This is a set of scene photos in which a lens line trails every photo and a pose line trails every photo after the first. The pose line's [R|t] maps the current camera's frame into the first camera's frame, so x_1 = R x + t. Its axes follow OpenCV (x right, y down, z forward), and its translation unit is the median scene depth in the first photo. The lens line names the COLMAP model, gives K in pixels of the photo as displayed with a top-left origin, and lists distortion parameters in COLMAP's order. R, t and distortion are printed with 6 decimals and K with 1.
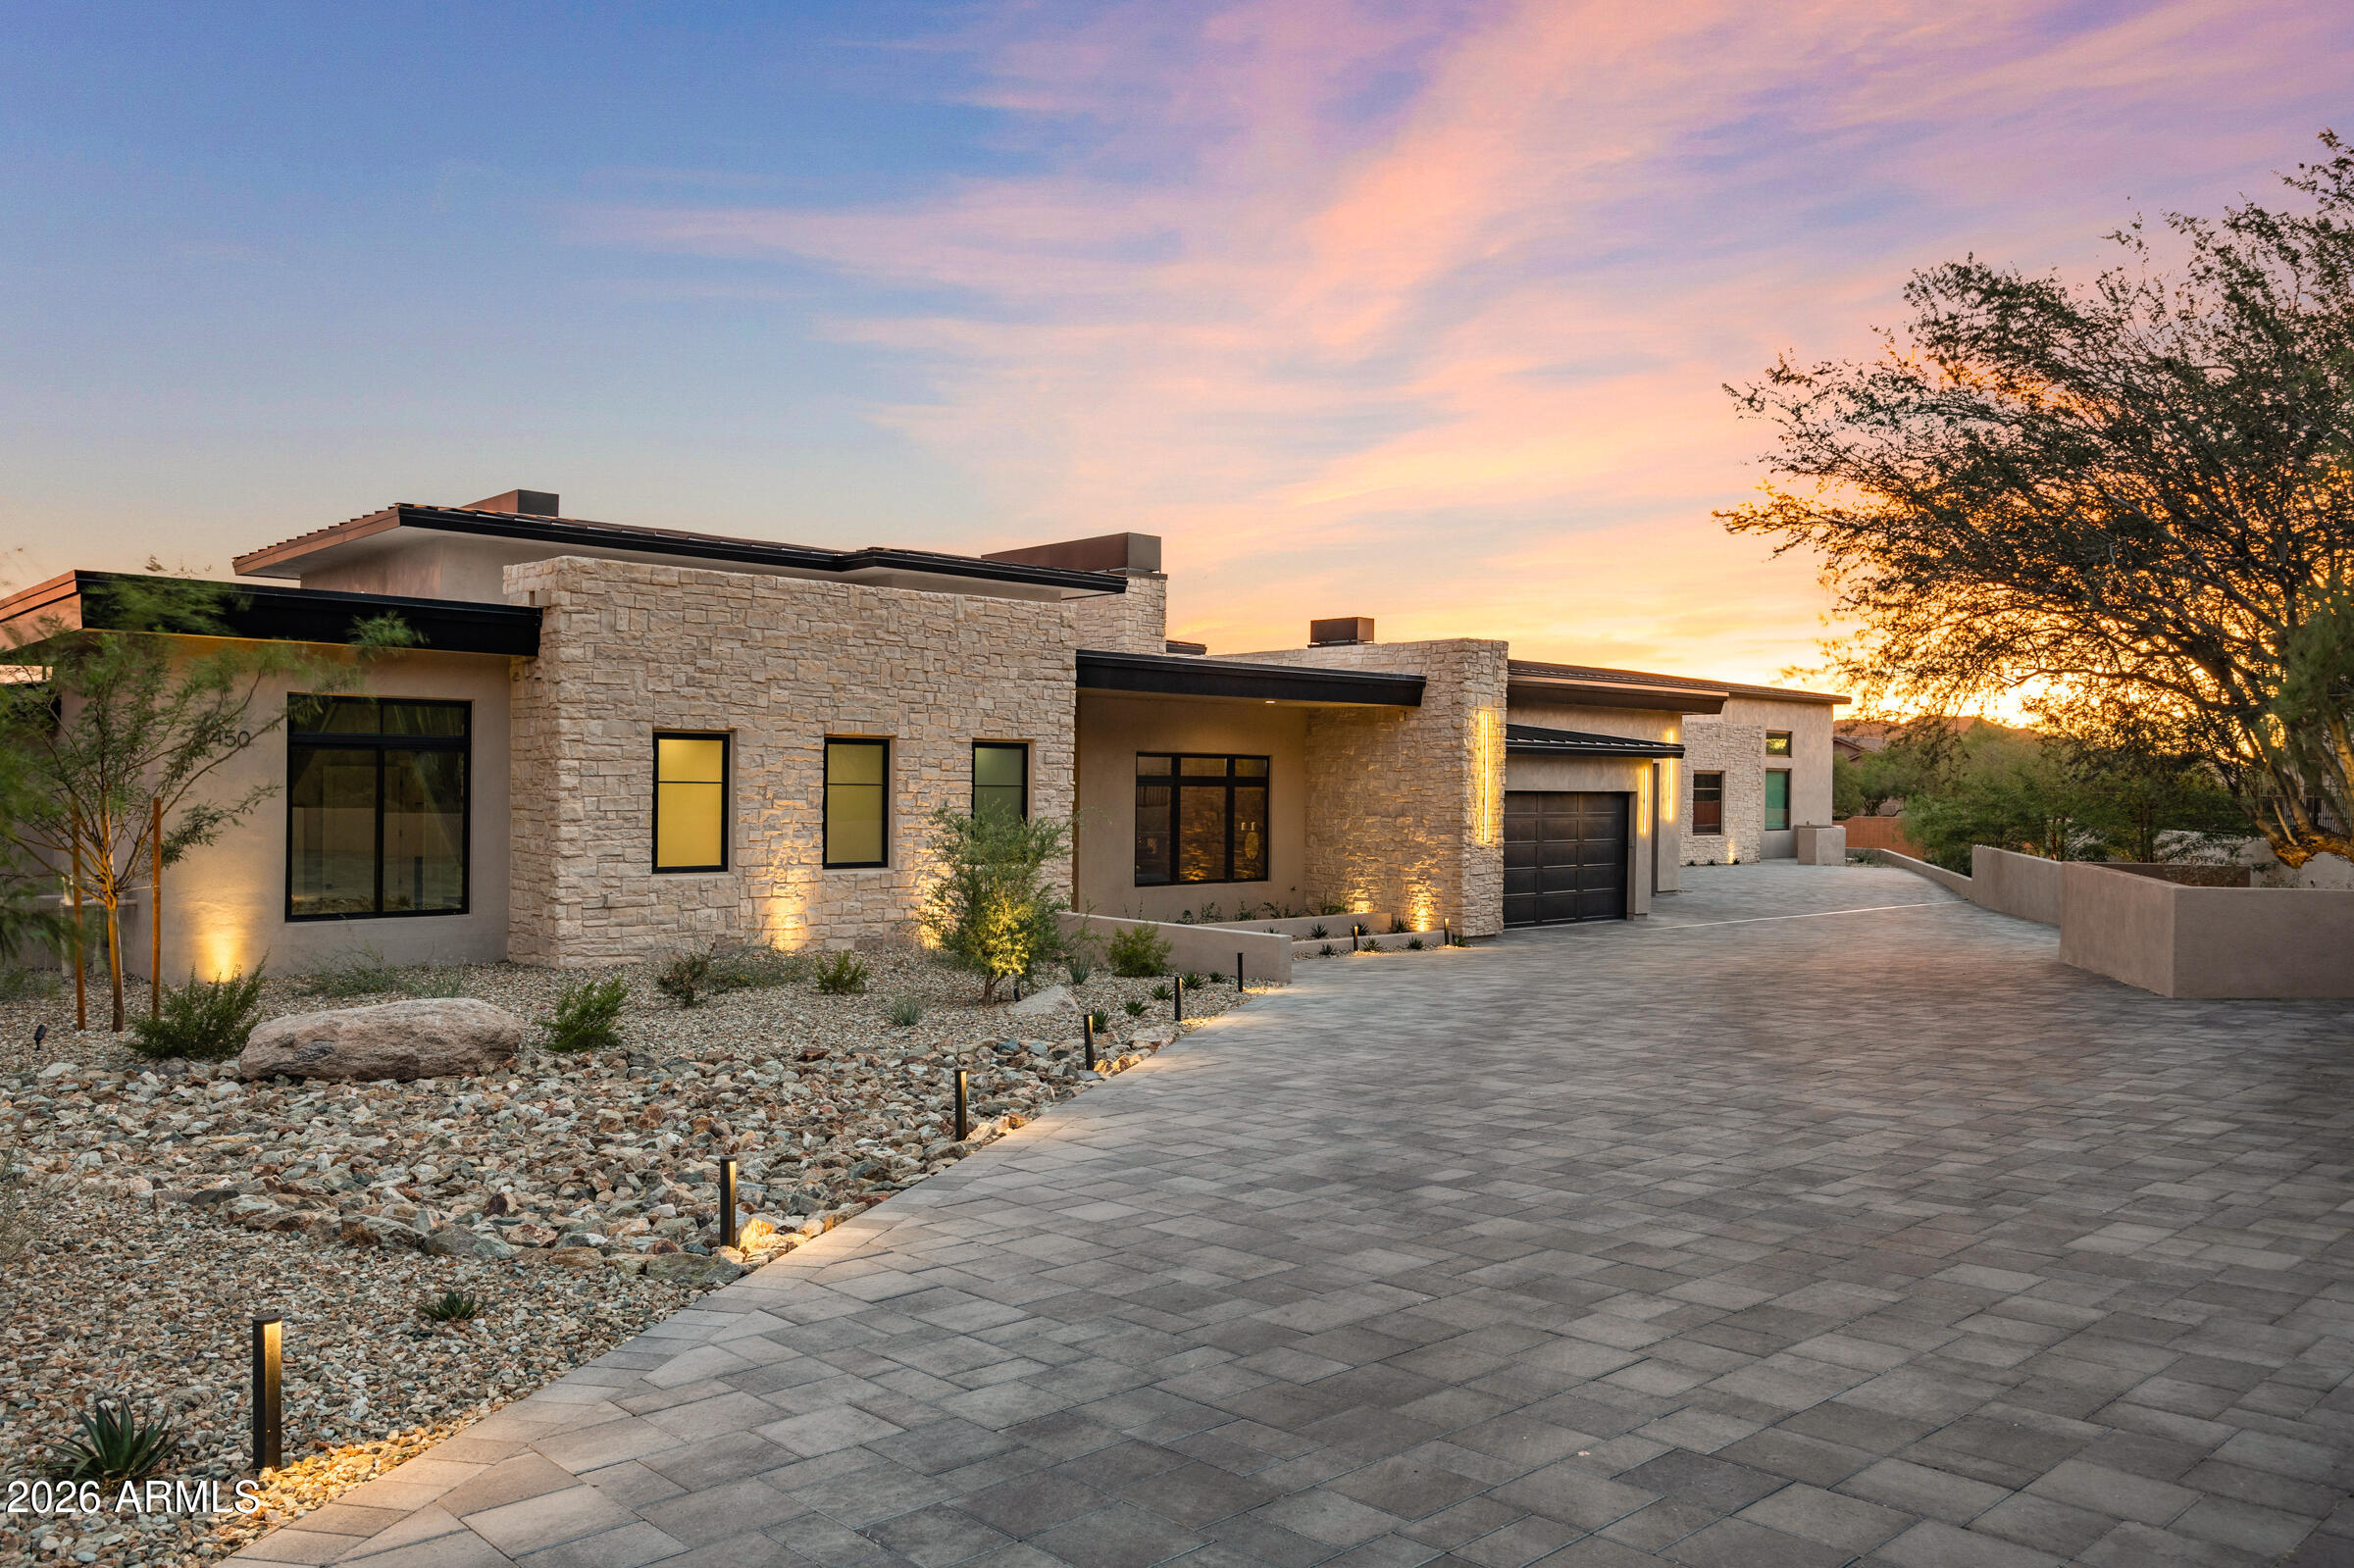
lens RADIAL K [[1691.2, 0, 1175.8], [0, 1691.2, 791.0], [0, 0, 1]] dist [-0.005735, -0.000853]
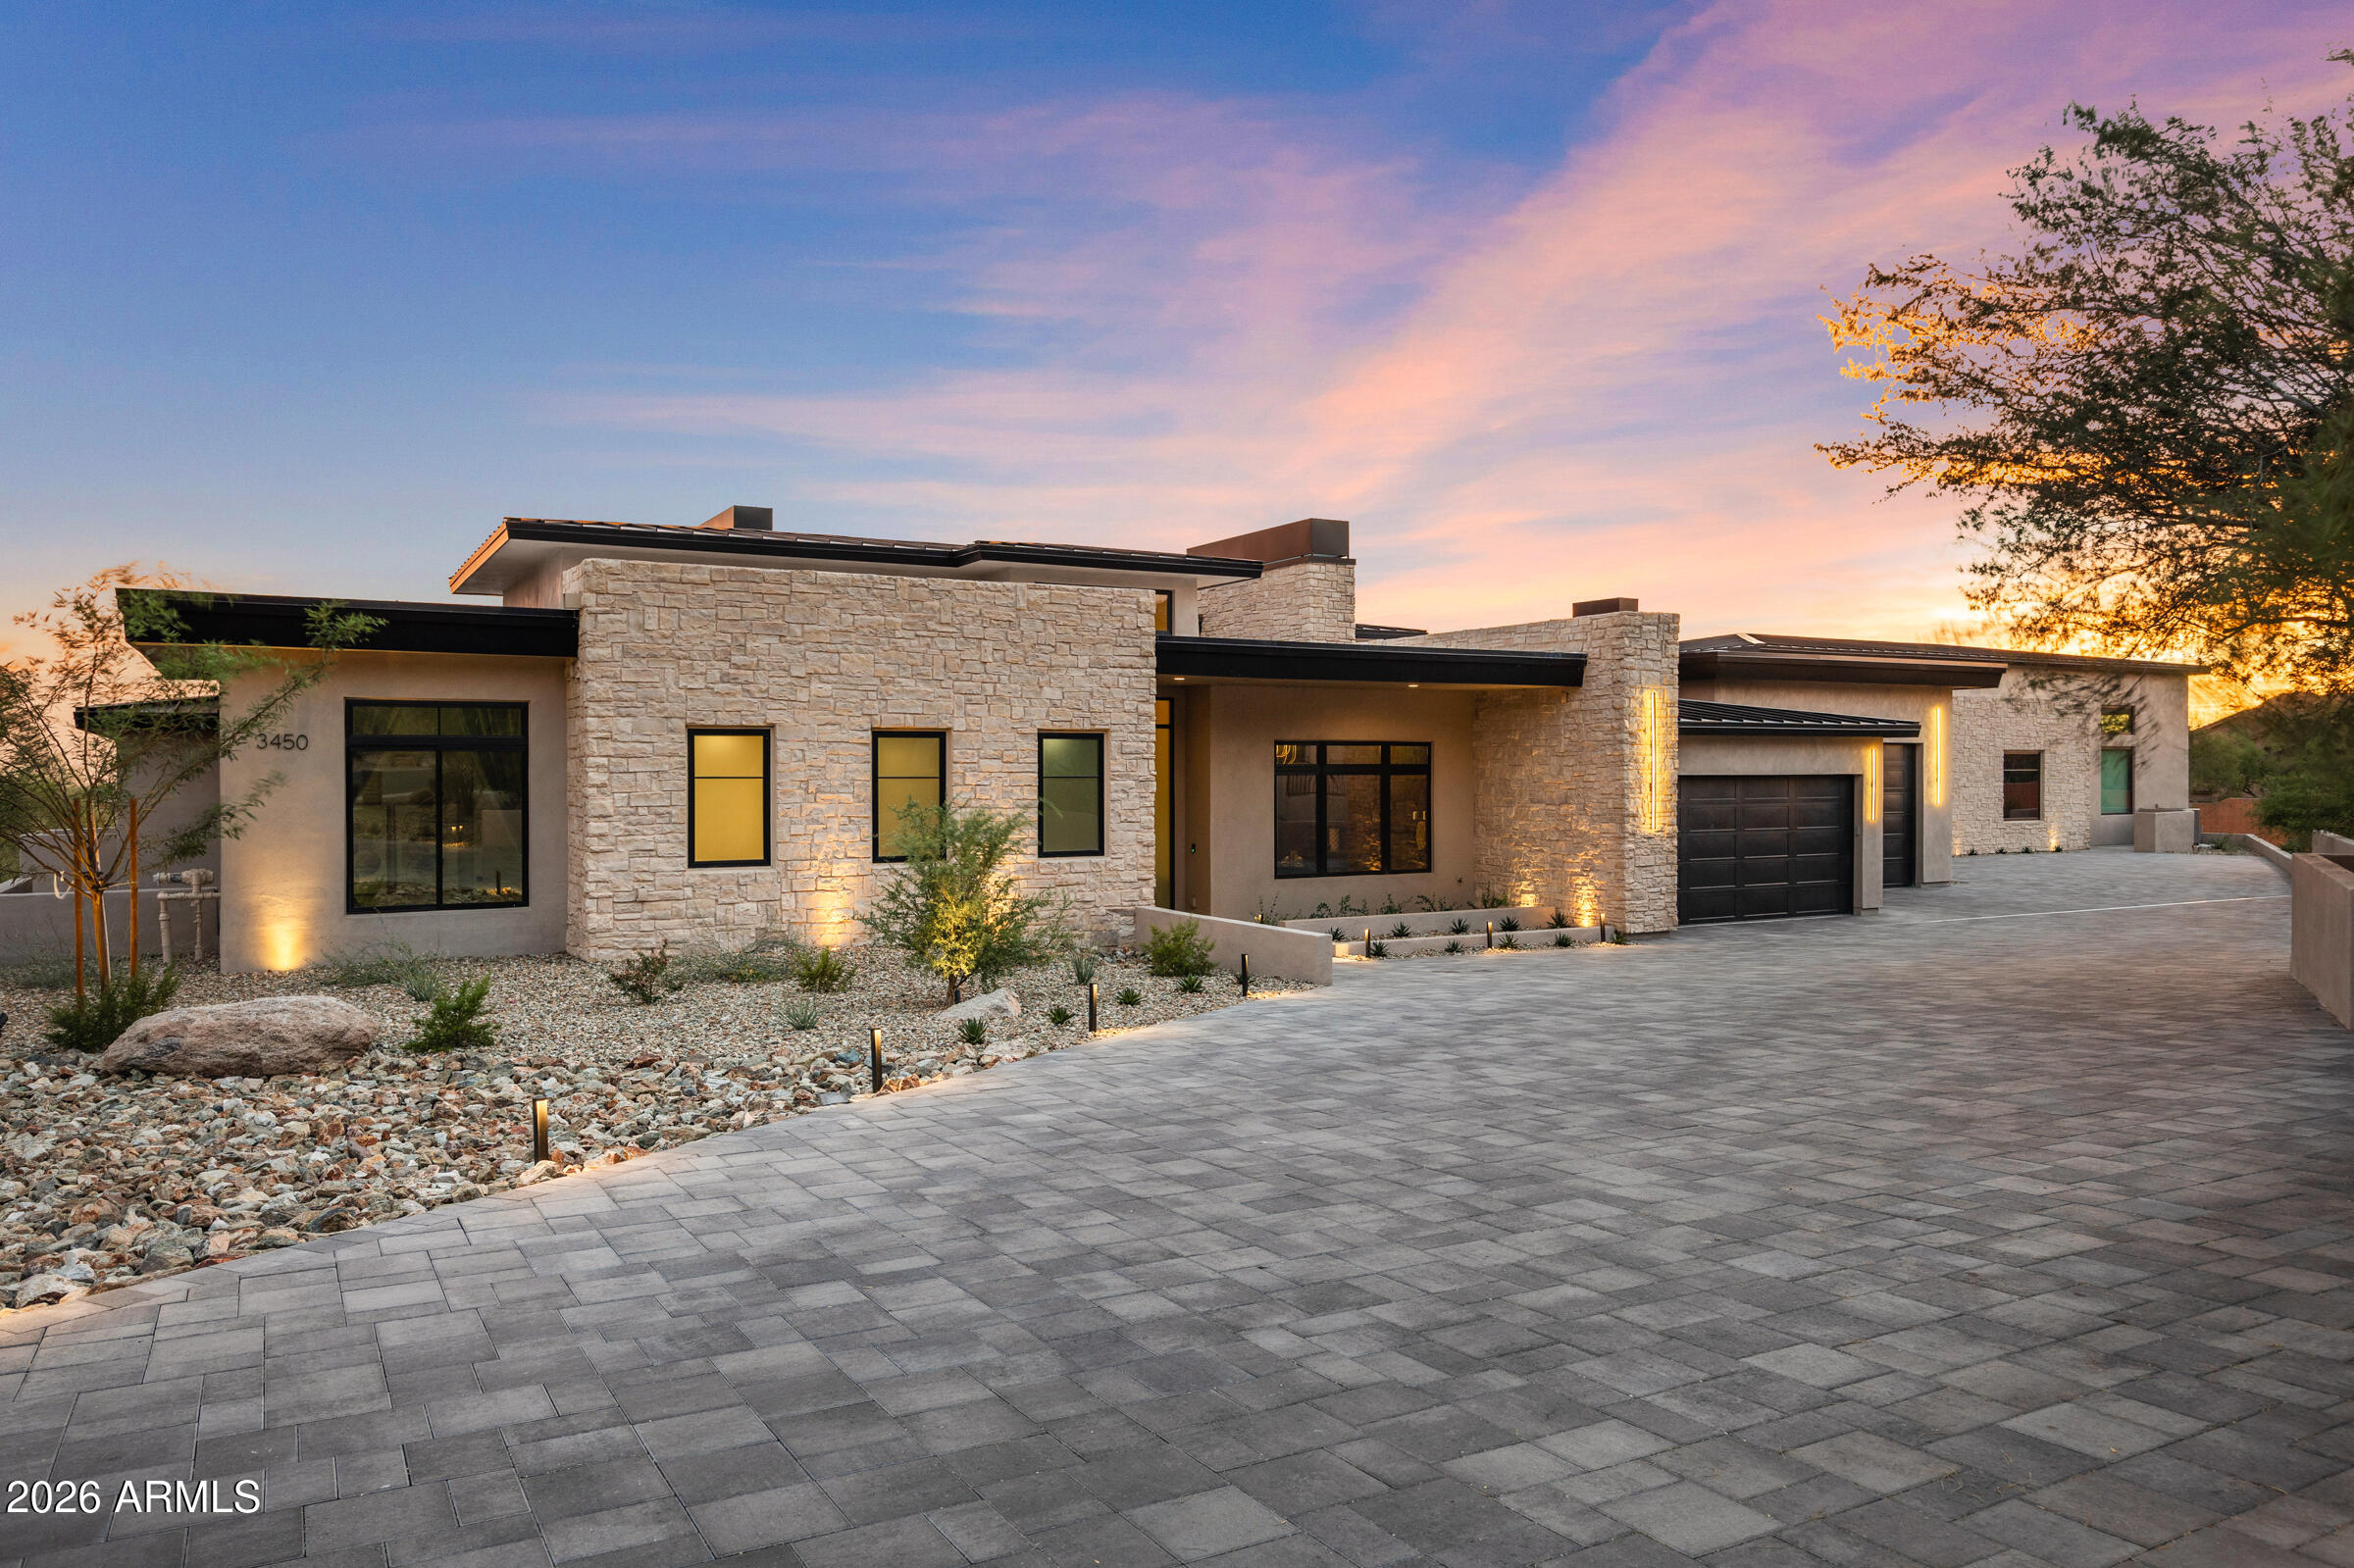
lens RADIAL K [[1604.6, 0, 1177.0], [0, 1604.6, 784.0], [0, 0, 1]] dist [0.001208, -0.004132]
pose [[0.973226, -0.011487, -0.229565, 0.177272], [0.011890, 0.999929, 0.000375, 0.001433], [0.229544, -0.003094, 0.973293, 0.115105]]
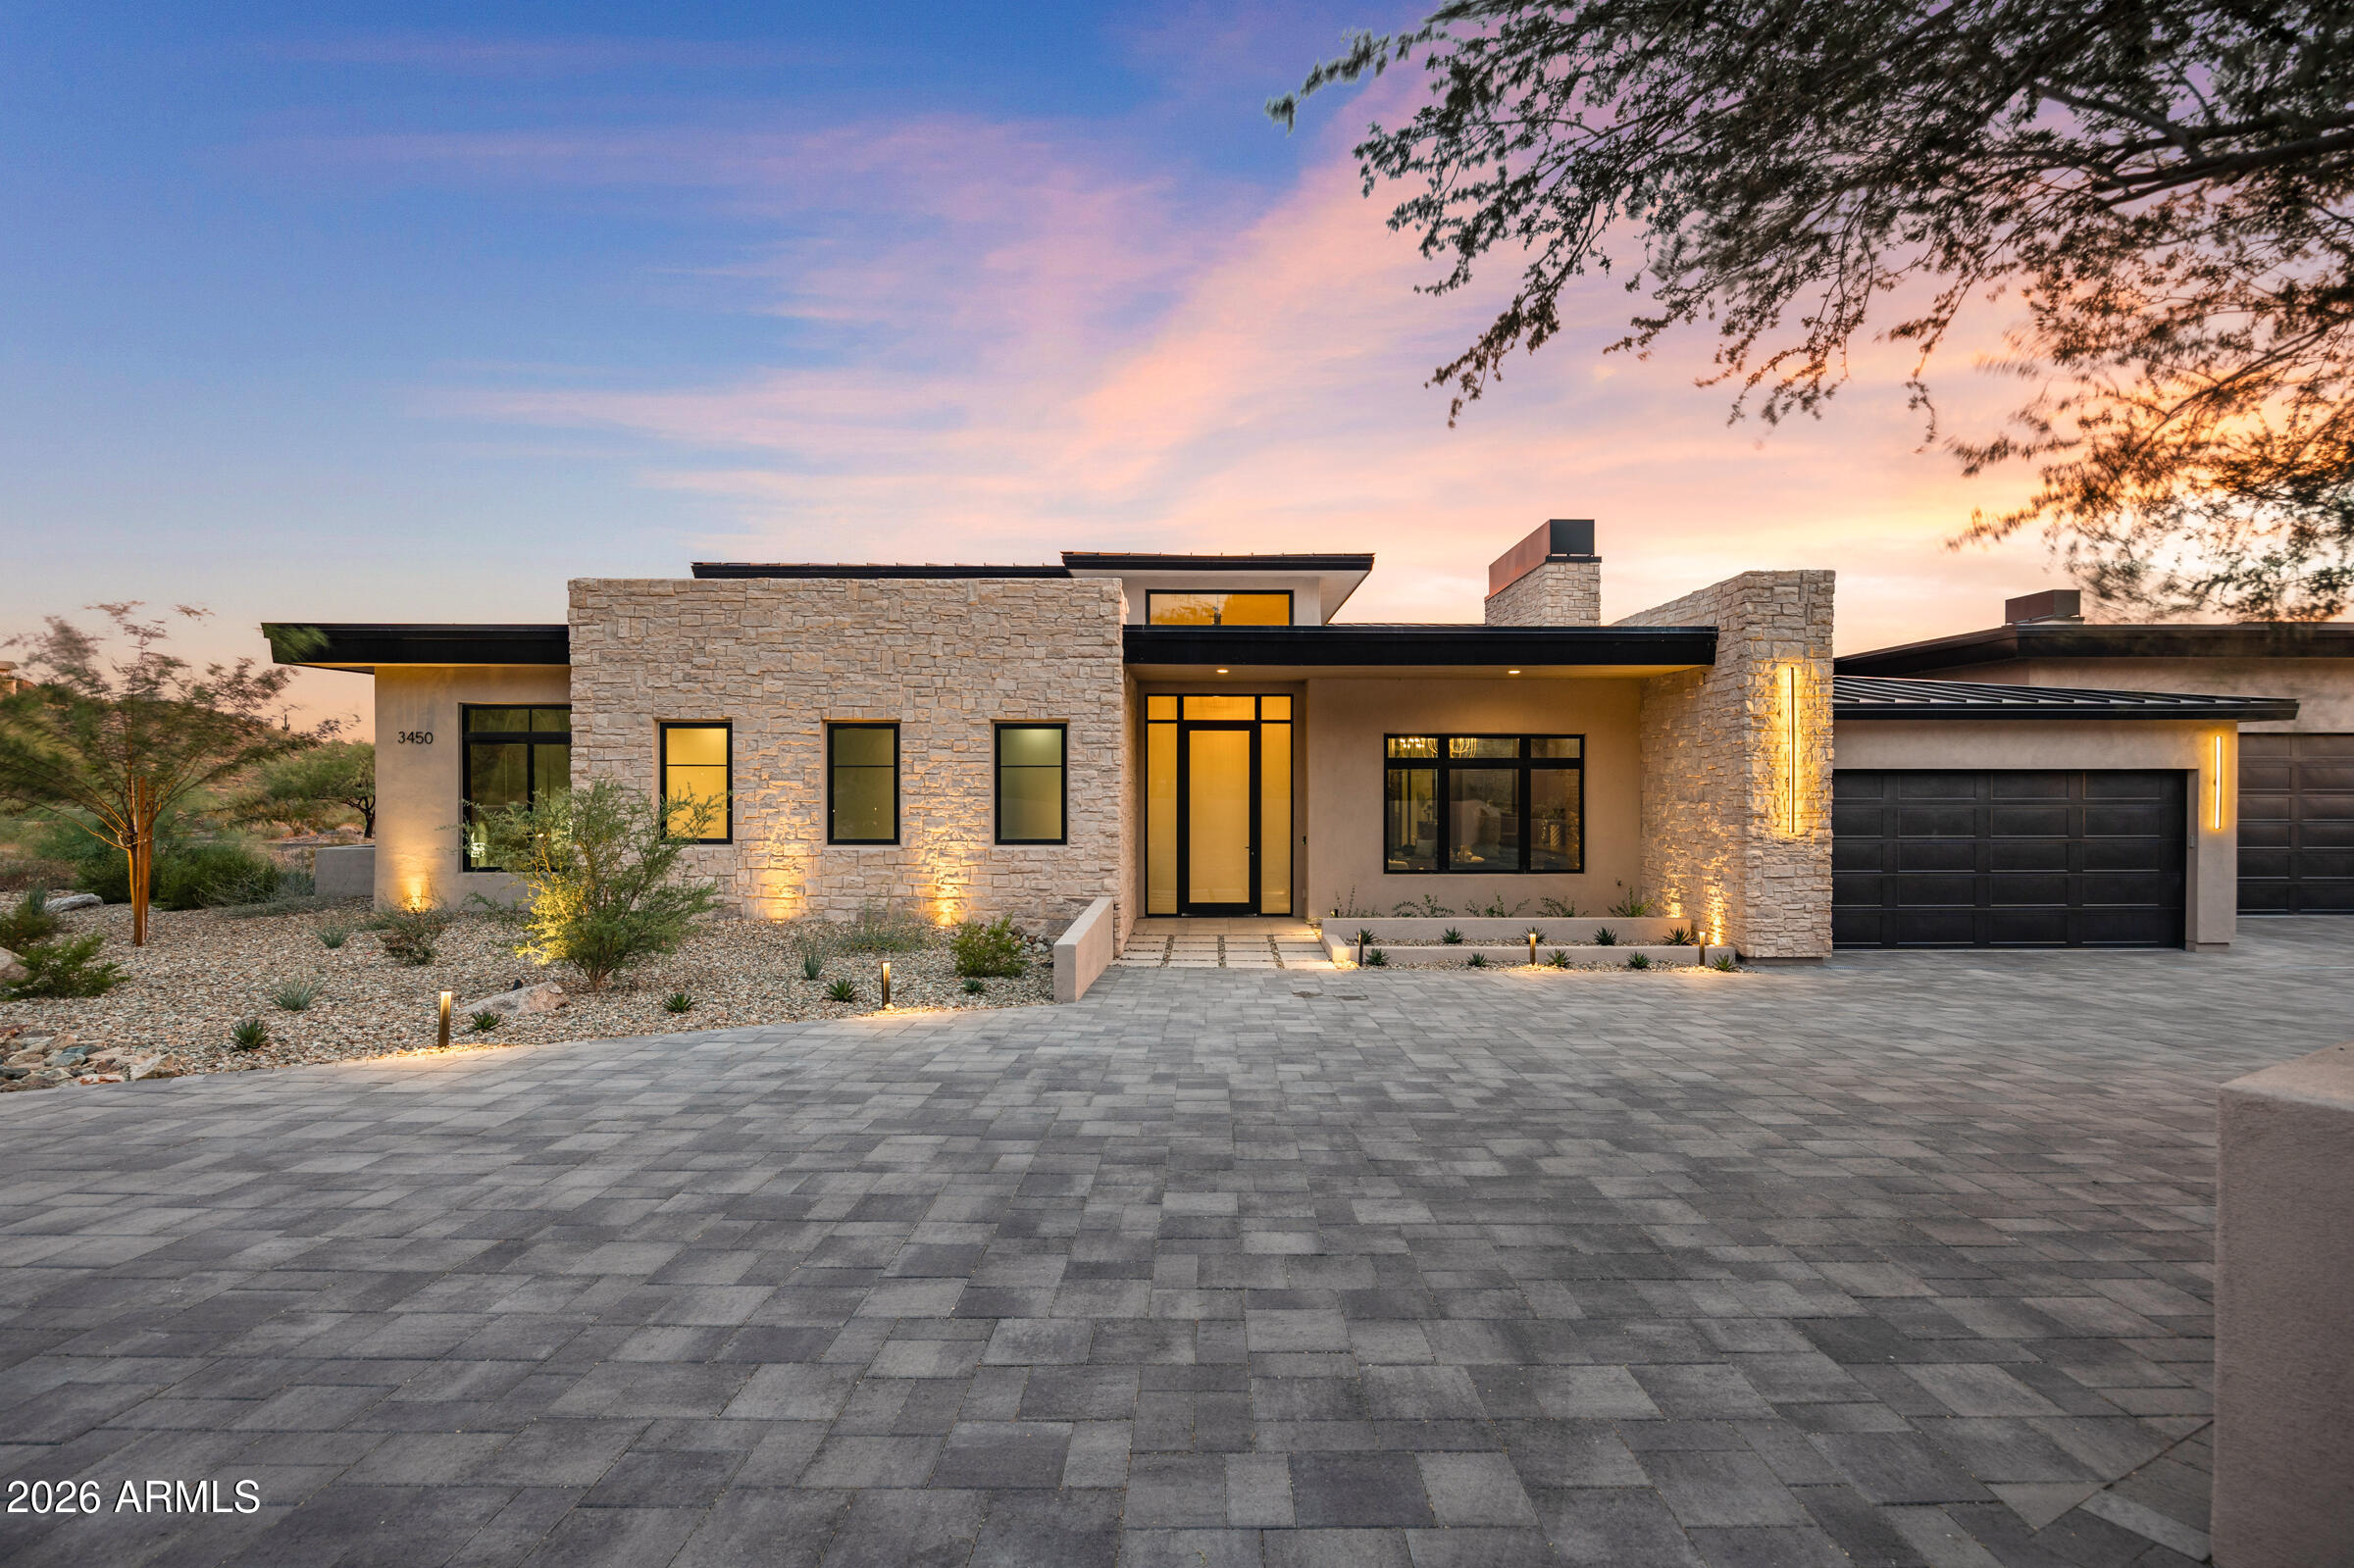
lens RADIAL K [[1139.8, 0, 1223.9], [0, 1139.8, 784.7], [0, 0, 1]] dist [-0.010059, 0.000094]
pose [[0.747971, -0.007221, -0.663693, 0.448843], [0.003970, 0.999972, -0.006405, 0.013010], [0.663720, 0.002156, 0.747978, 0.601829]]
